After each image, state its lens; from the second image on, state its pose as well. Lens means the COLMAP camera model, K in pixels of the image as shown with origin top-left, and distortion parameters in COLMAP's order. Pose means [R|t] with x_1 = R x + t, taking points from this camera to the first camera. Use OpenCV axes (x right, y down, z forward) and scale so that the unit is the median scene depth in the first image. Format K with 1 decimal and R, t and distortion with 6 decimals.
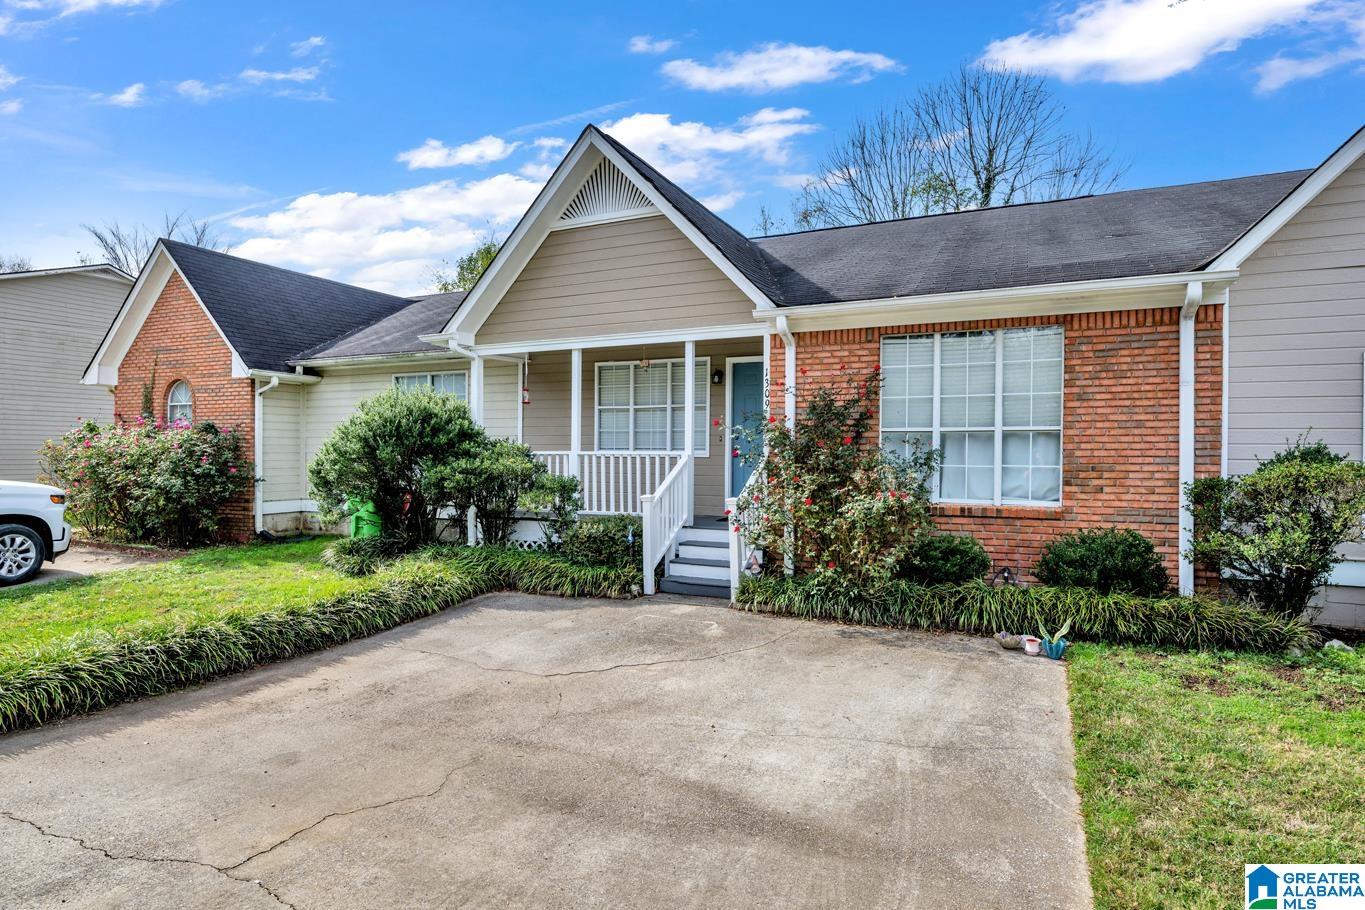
lens RADIAL K [[746.3, 0, 682.5], [0, 746.3, 455.0], [0, 0, 1]] dist [-0.001662, -0.000513]
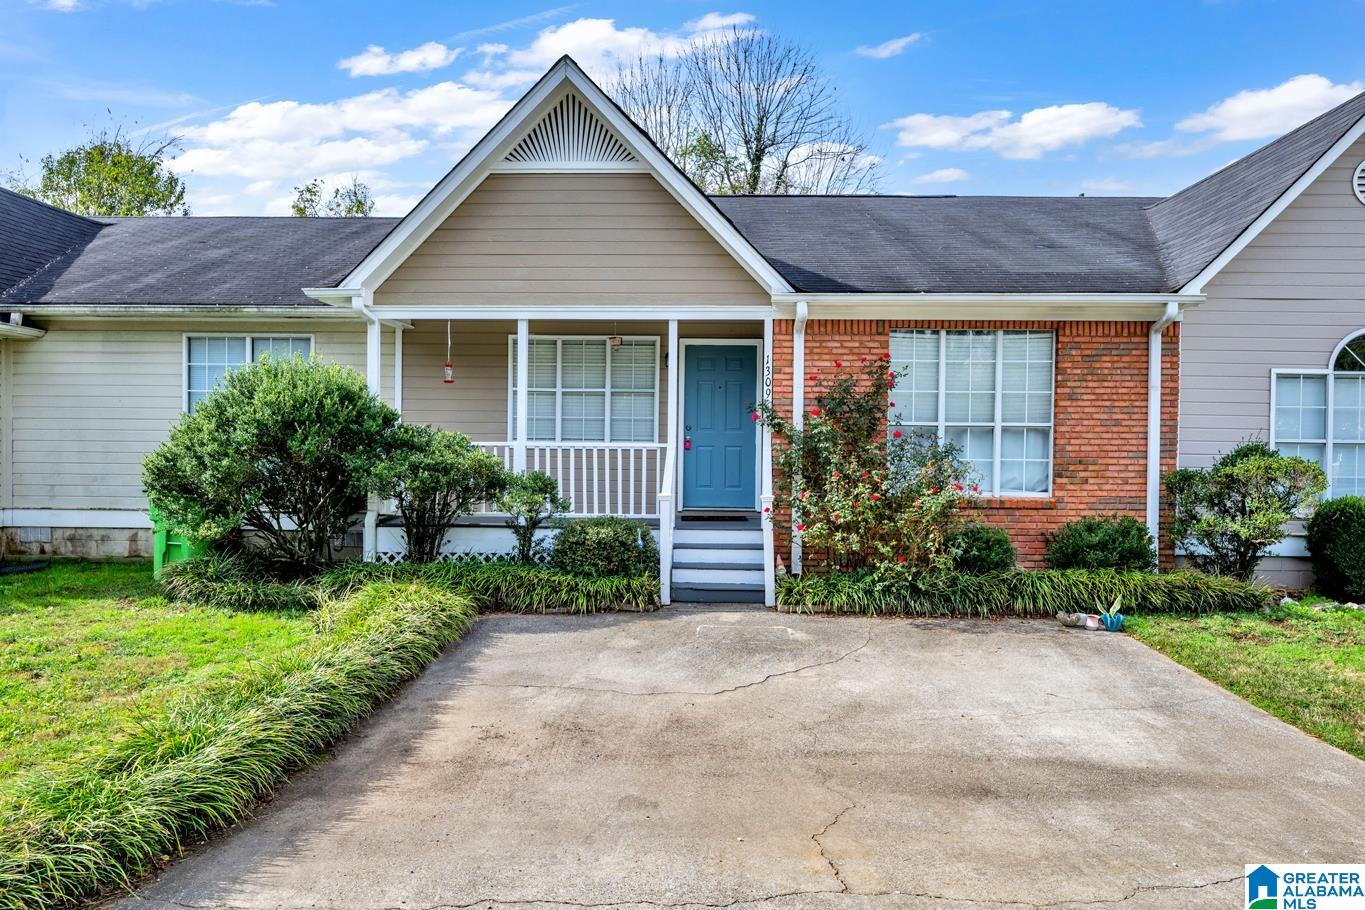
lens RADIAL K [[897.6, 0, 682.2], [0, 897.6, 450.2], [0, 0, 1]] dist [-0.001940, 0.000357]
pose [[0.916746, 0.001591, 0.399468, -0.524248], [-0.005018, 0.999959, 0.007534, -0.006413], [-0.399439, -0.008911, 0.916716, 0.015014]]
